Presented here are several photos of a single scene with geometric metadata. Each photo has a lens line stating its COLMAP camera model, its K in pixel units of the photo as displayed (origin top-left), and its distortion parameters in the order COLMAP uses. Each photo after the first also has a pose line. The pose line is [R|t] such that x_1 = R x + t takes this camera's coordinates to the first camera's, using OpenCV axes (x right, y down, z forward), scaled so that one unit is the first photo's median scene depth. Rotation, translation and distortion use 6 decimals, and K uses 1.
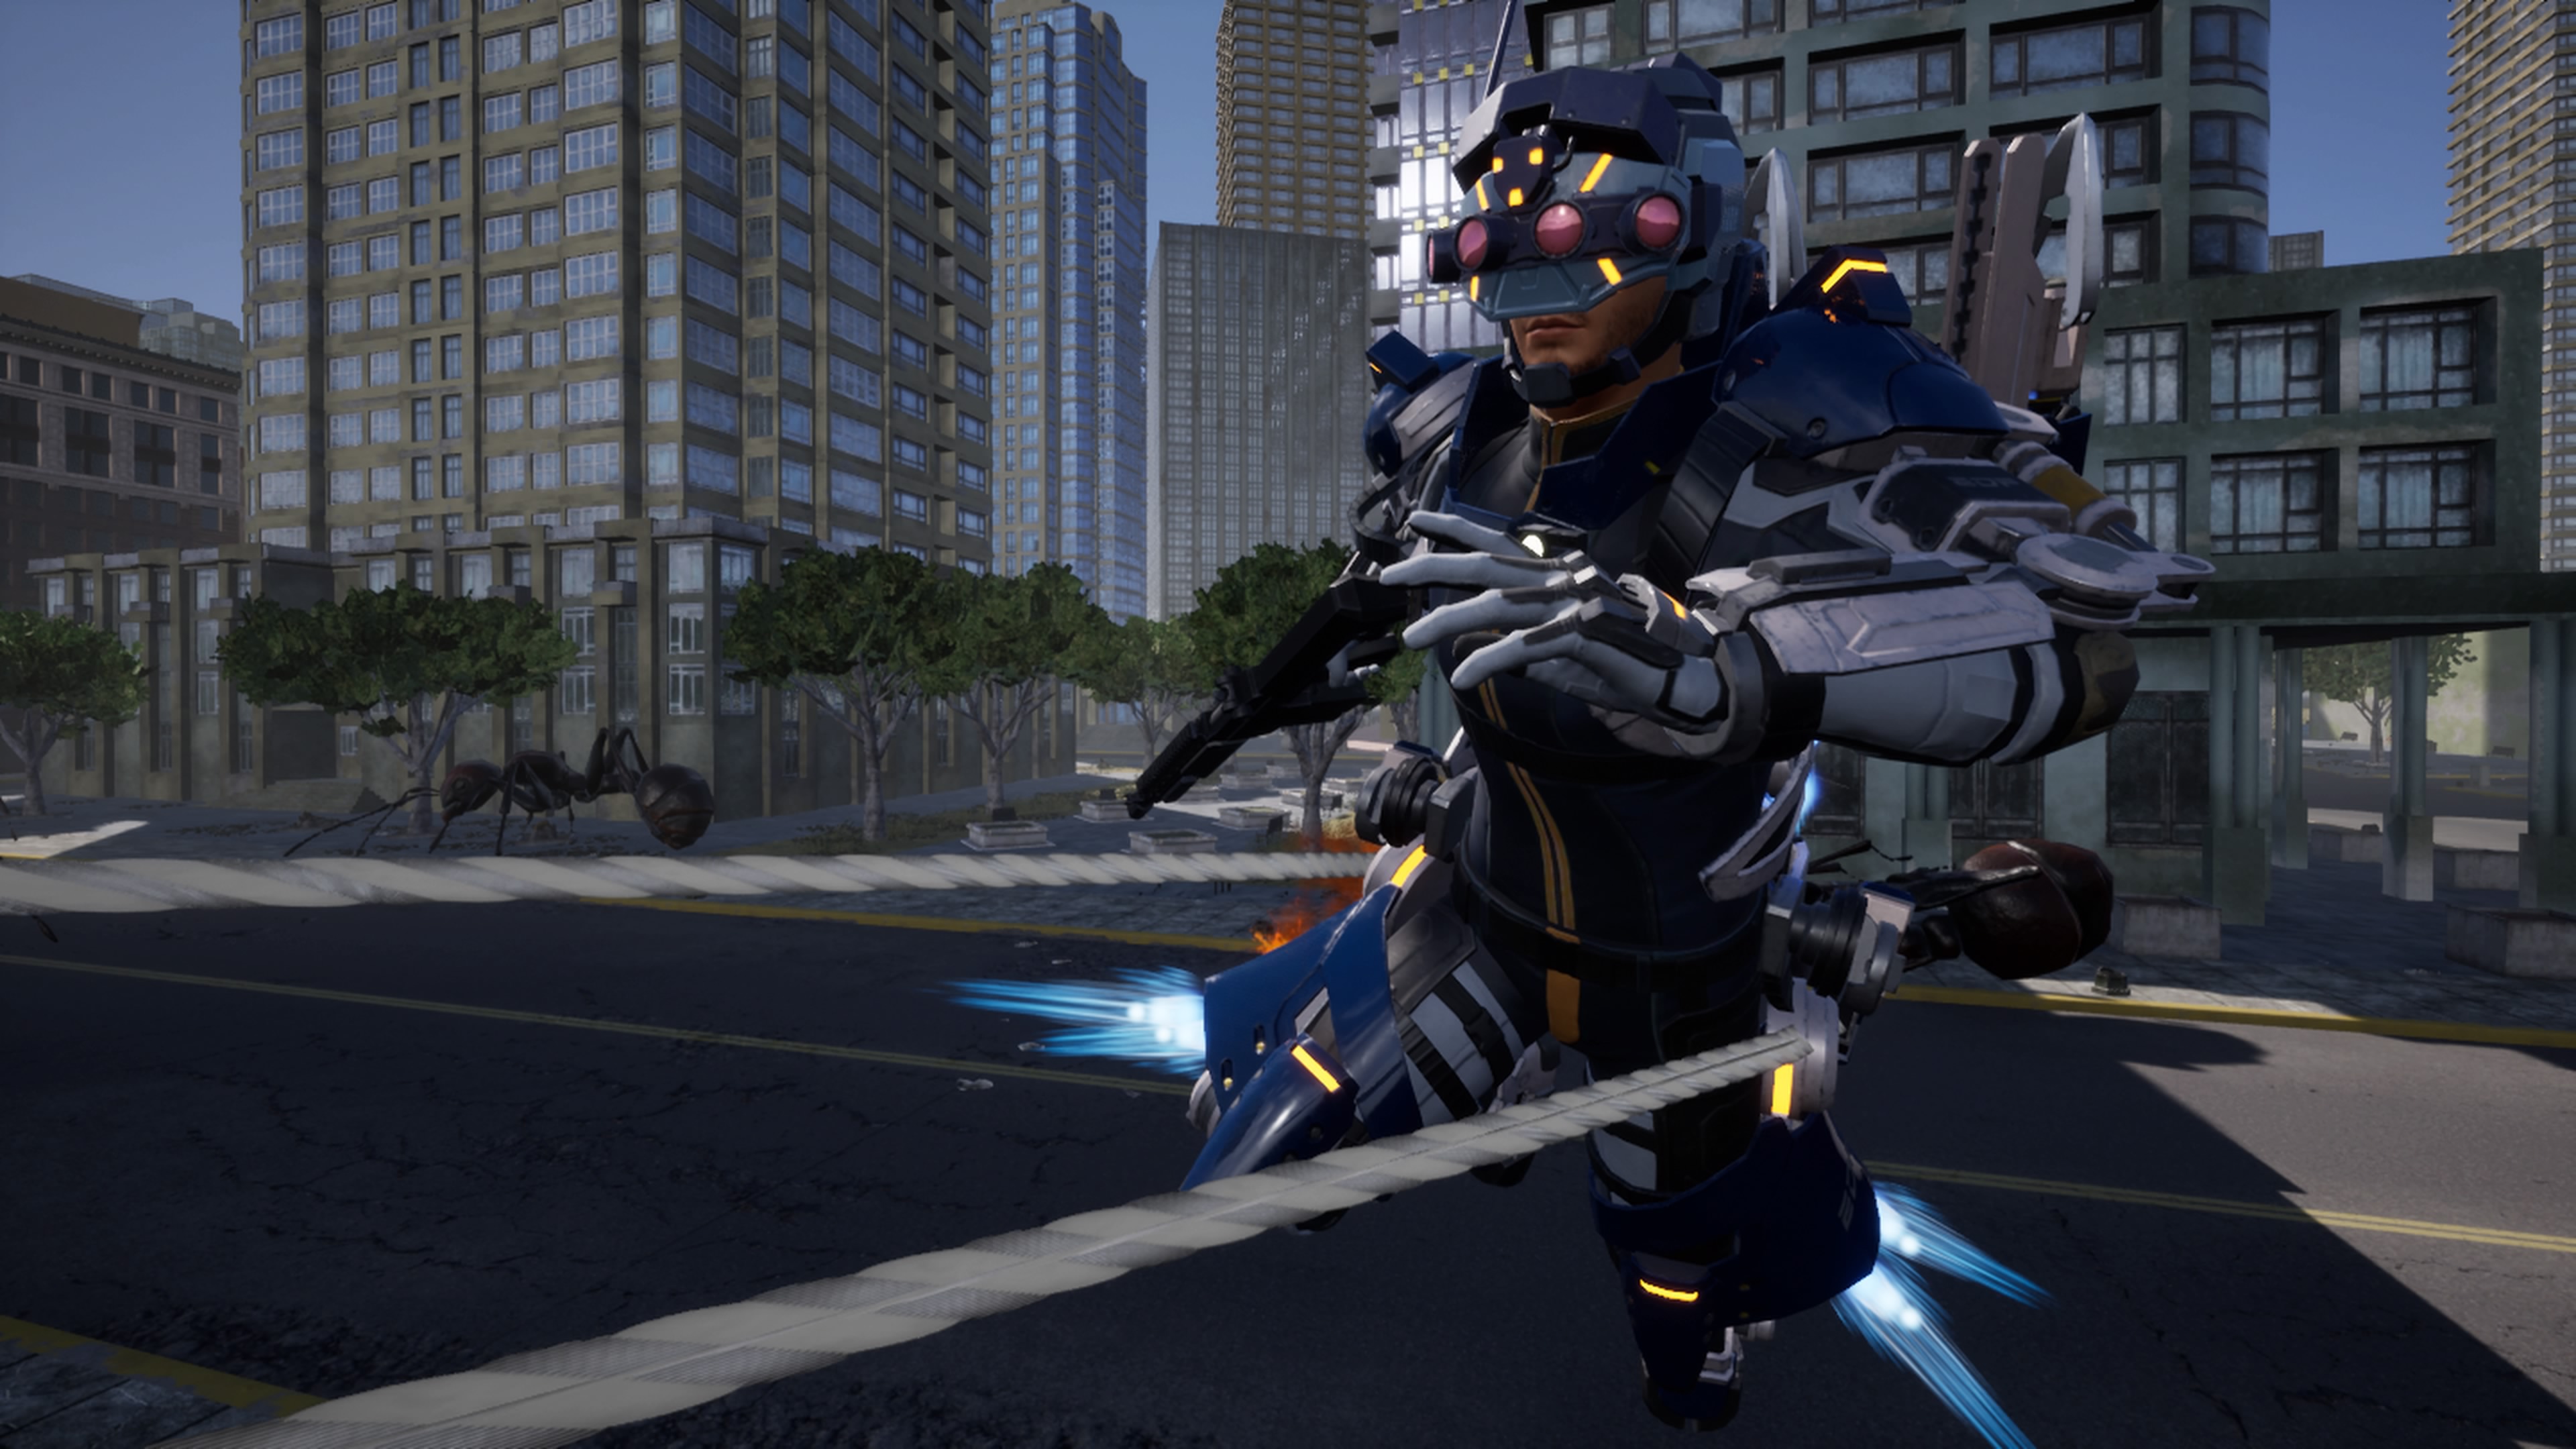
lens RADIAL K [[1137.6, 0, 1281.5], [0, 1137.6, 726.9], [0, 0, 1]] dist [-0.000360, 0.000002]
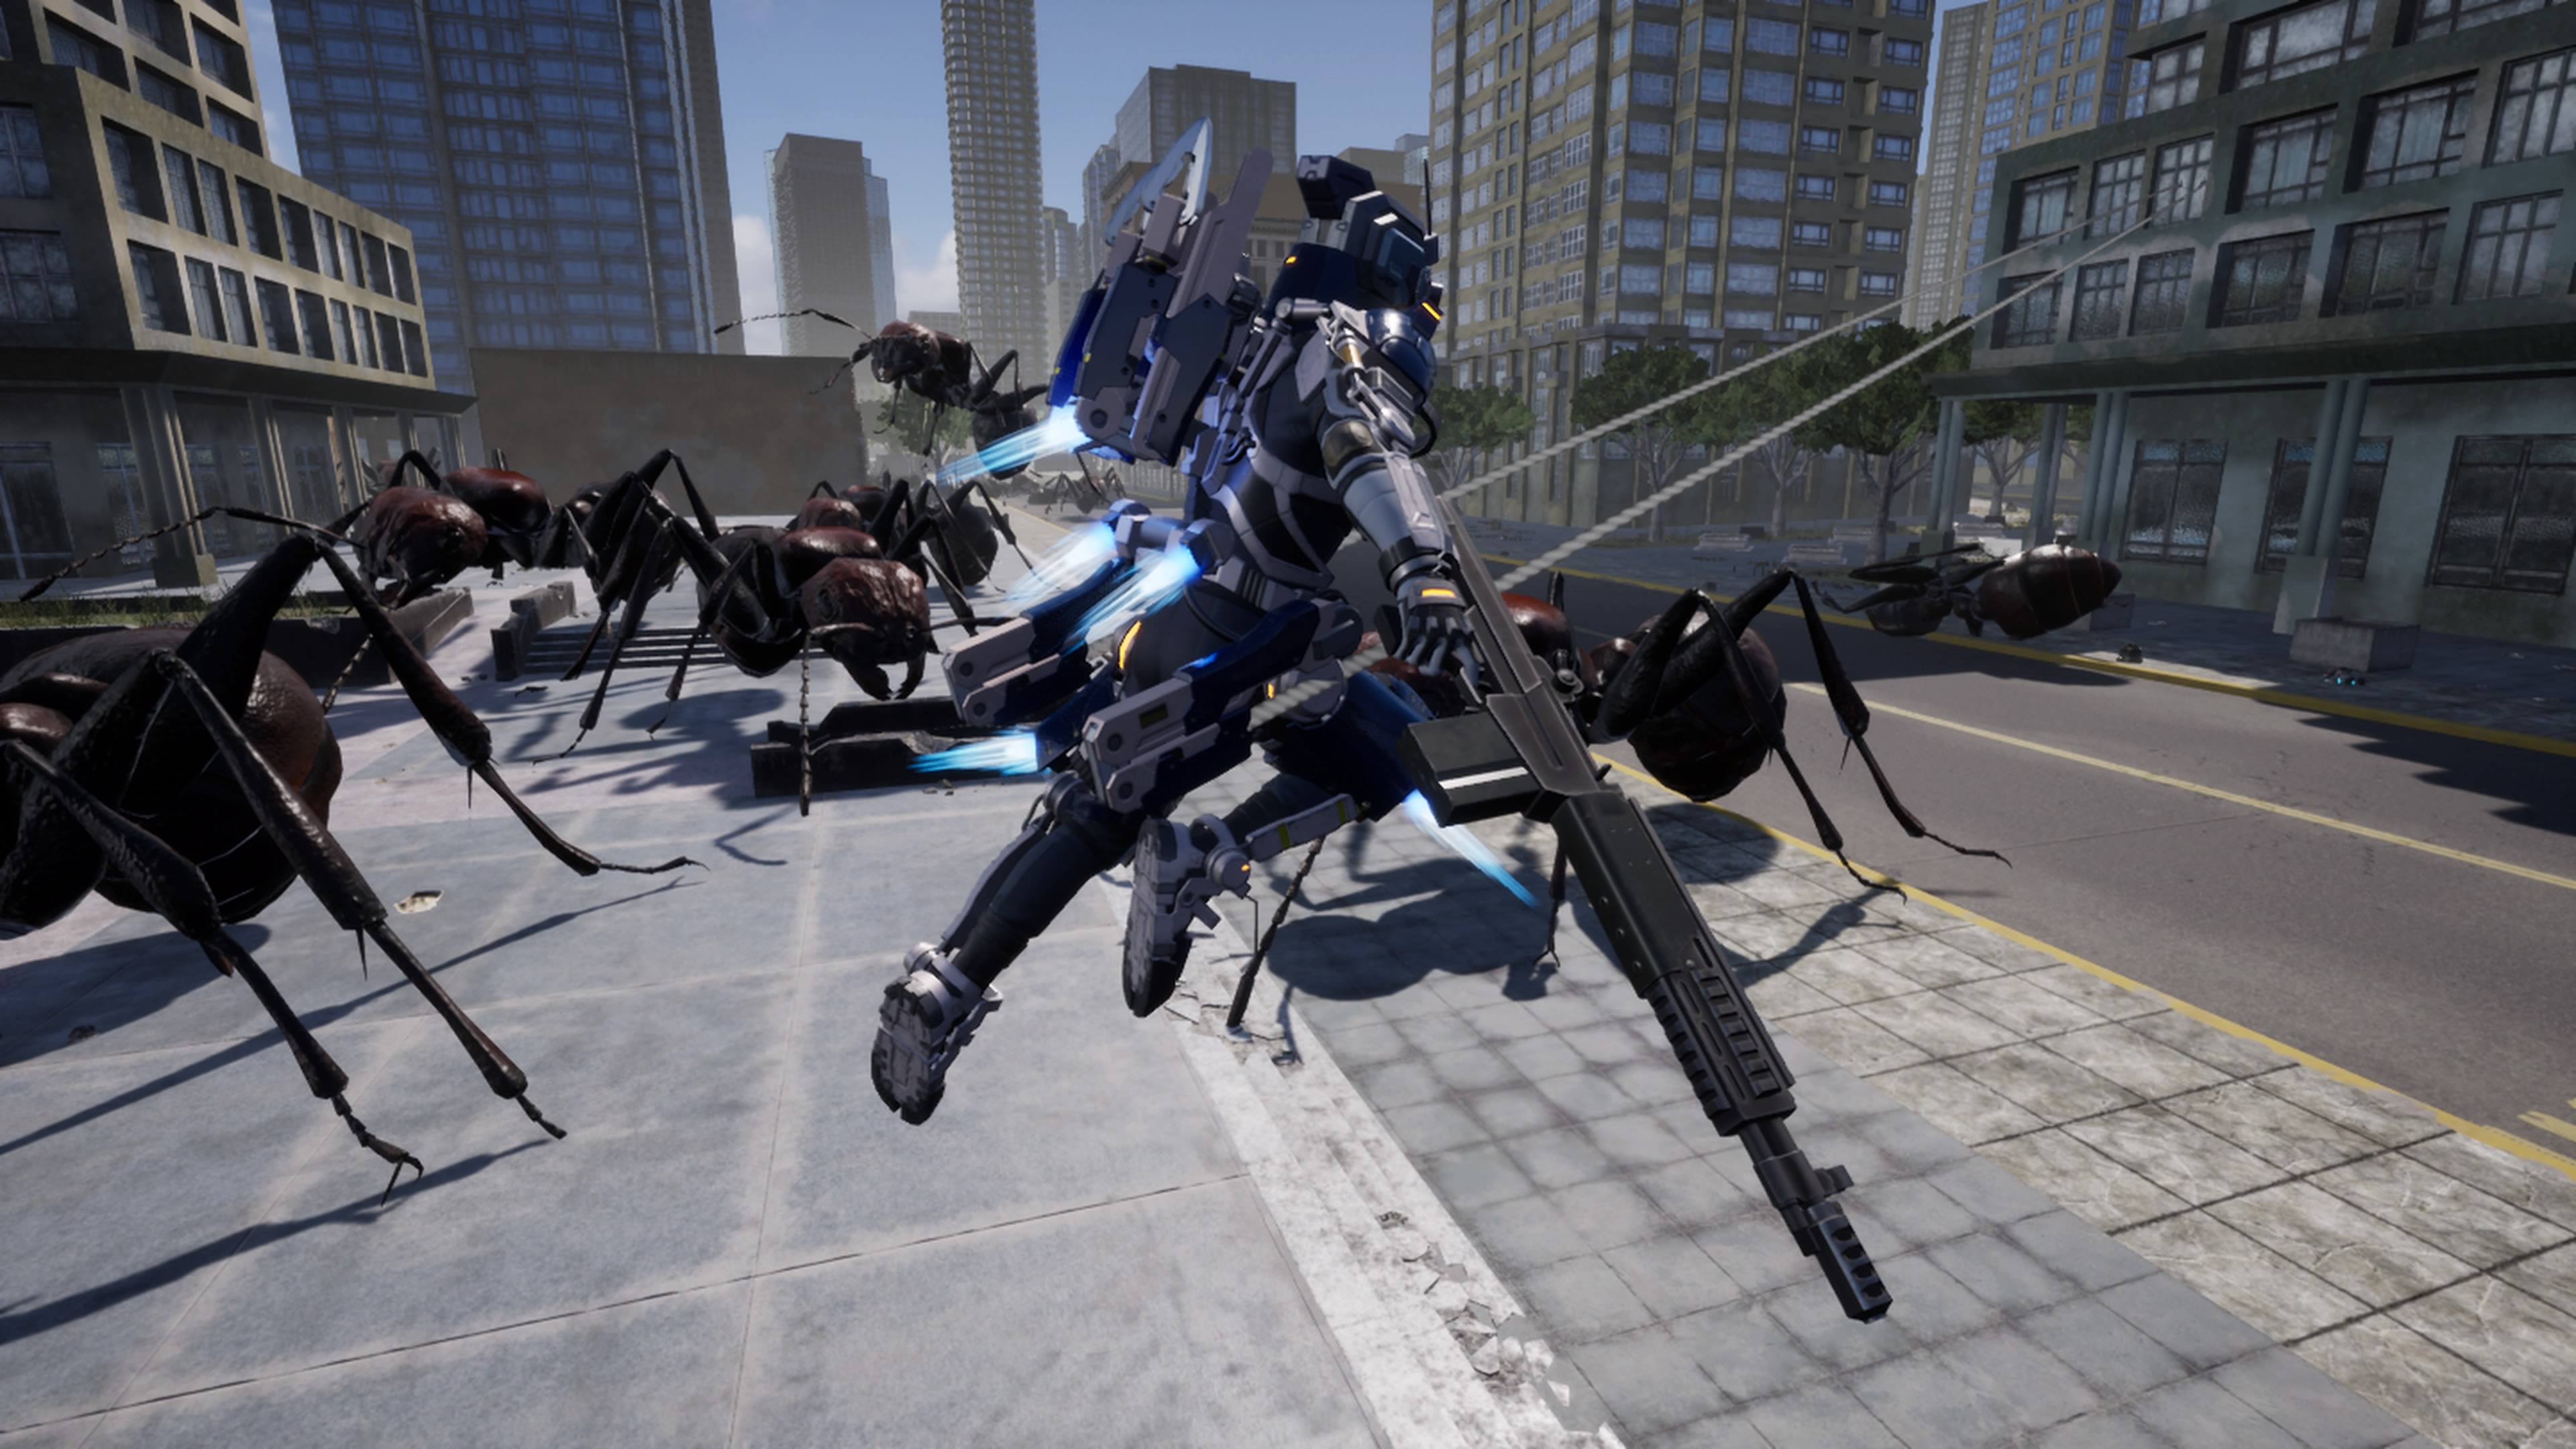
lens RADIAL K [[1137.6, 0, 1281.5], [0, 1137.6, 726.9], [0, 0, 1]] dist [-0.000360, 0.000002]
pose [[0.588004, 0.185321, -0.787342, 0.486437], [-0.007850, 0.974661, 0.223548, 0.003165], [0.808820, -0.125267, 0.574559, -0.258291]]
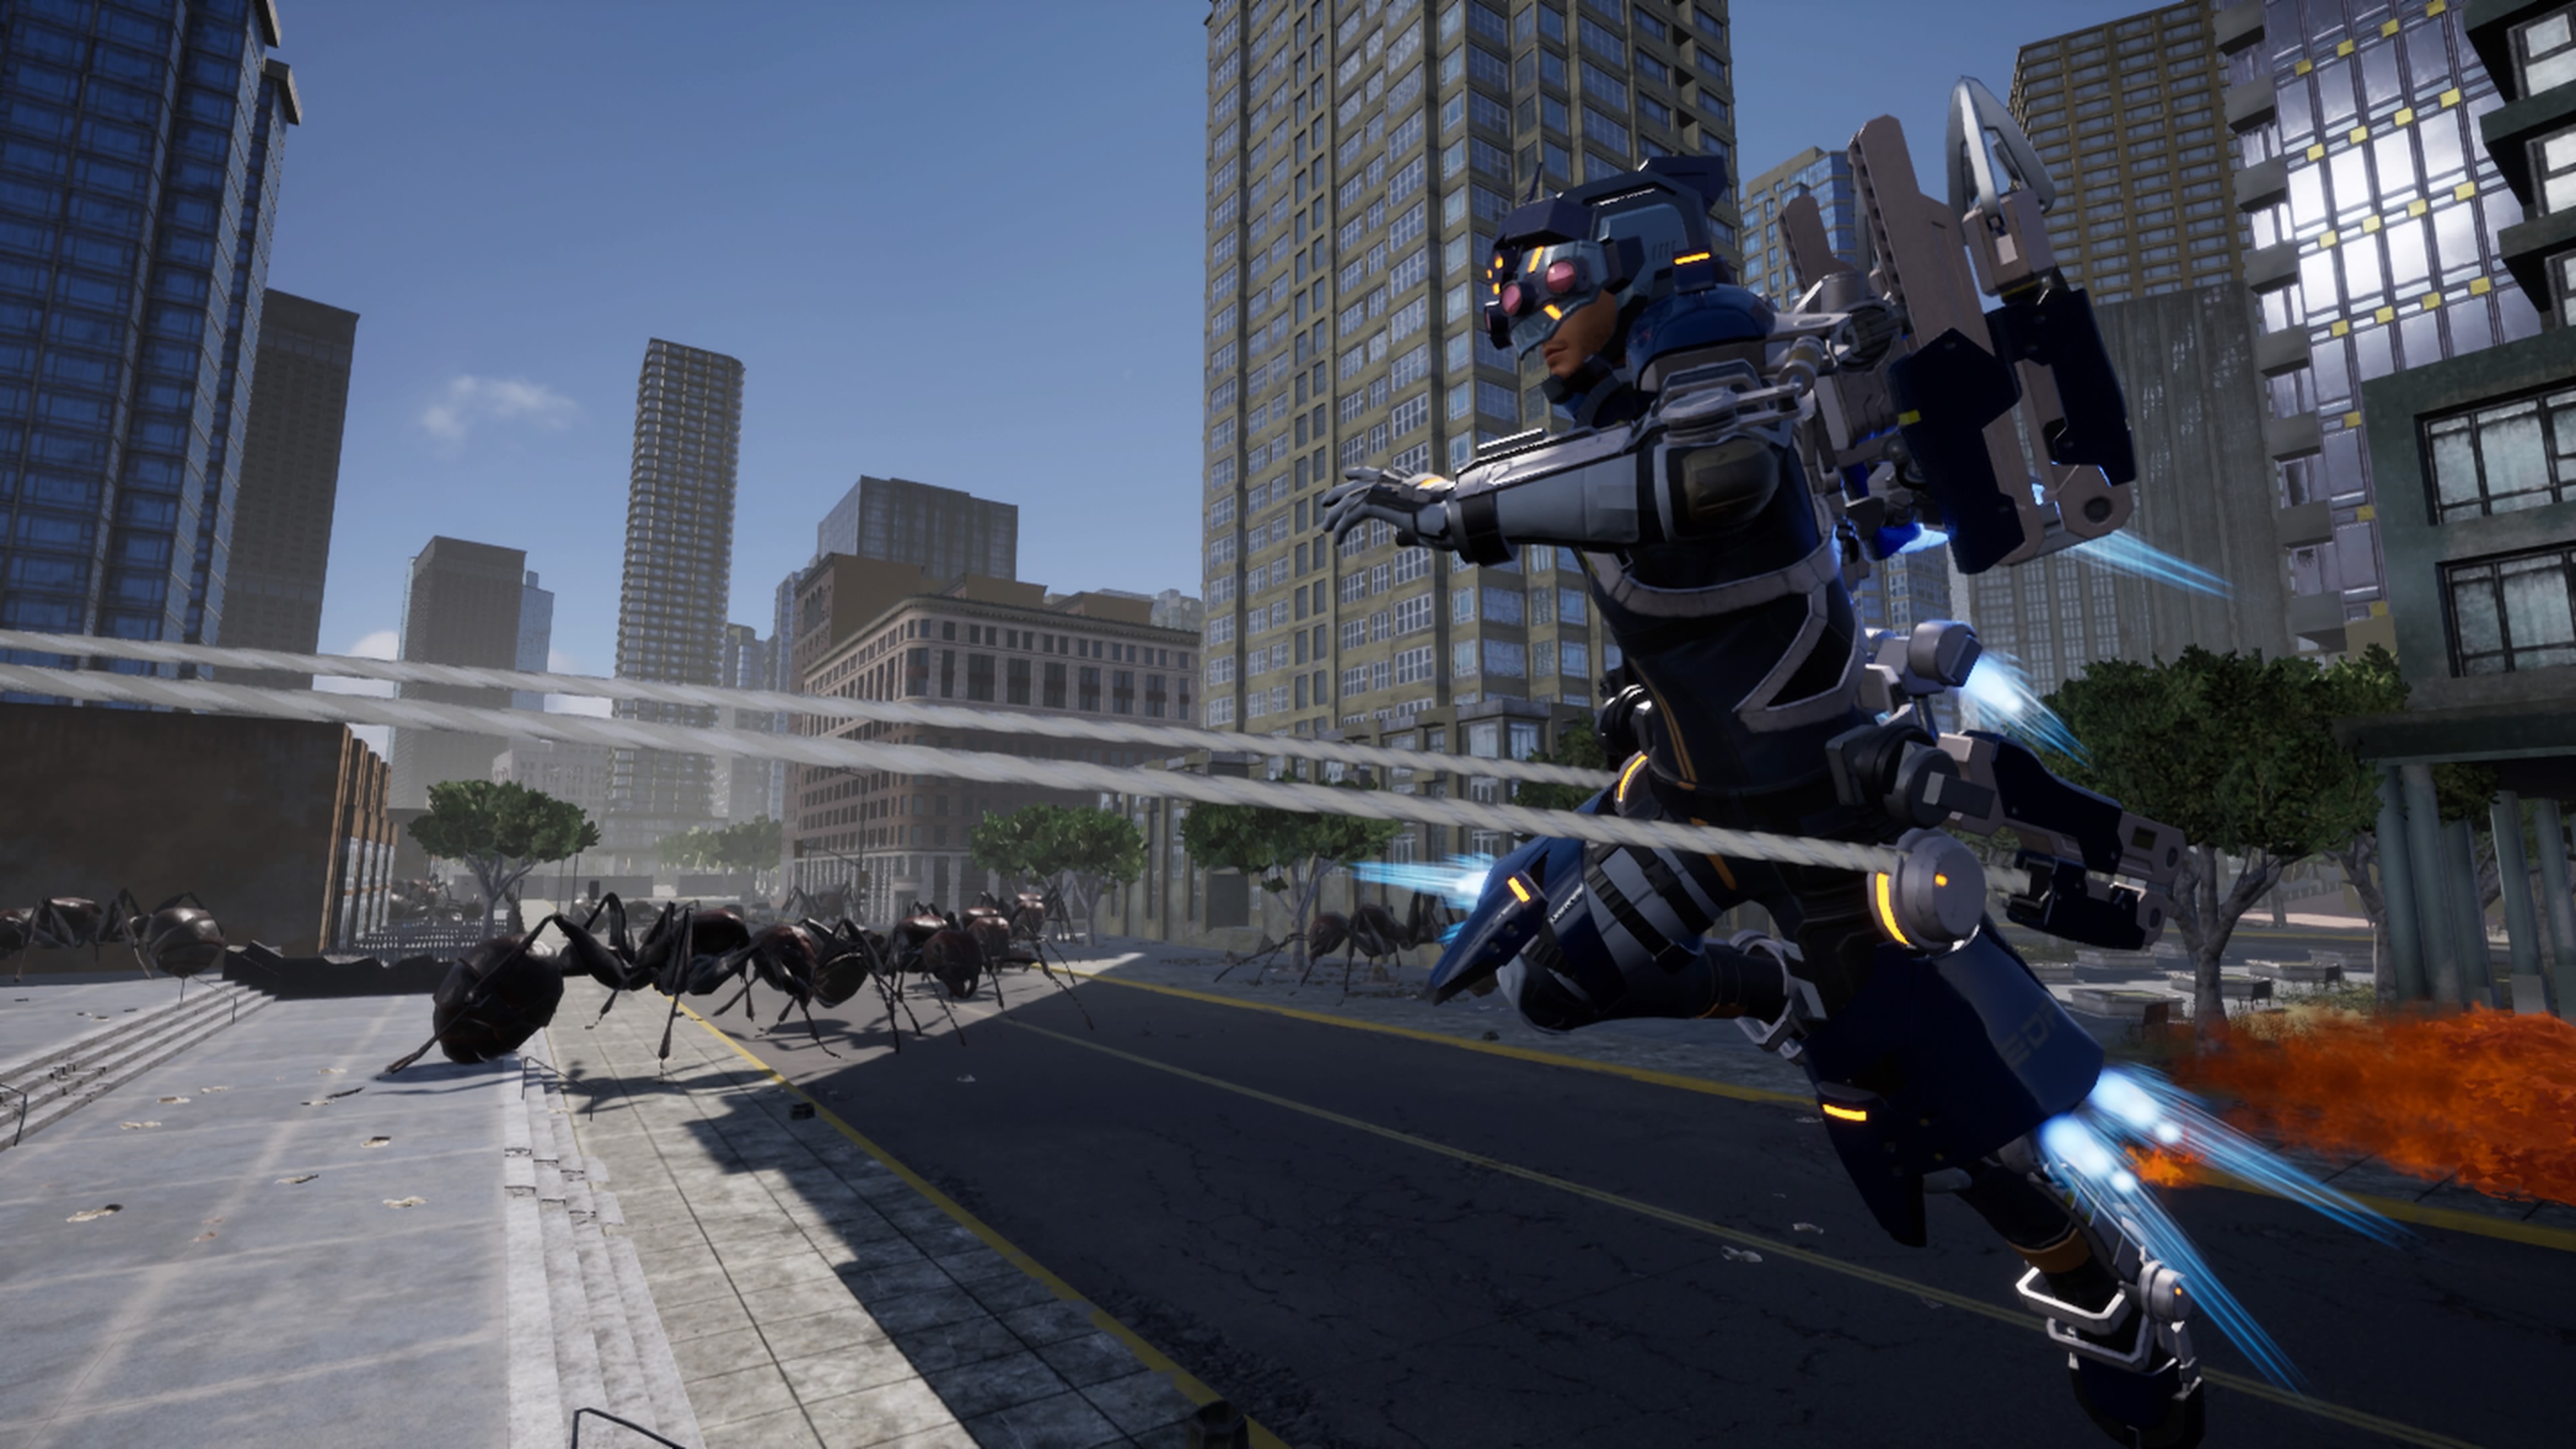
lens RADIAL K [[1141.0, 0, 1274.9], [0, 1141.0, 733.0], [0, 0, 1]] dist [0.001194, -0.000313]
pose [[0.777039, -0.080631, -0.624267, 0.029218], [-0.011673, 0.989745, -0.142366, 0.013668], [0.629345, 0.117911, 0.768129, -0.010061]]
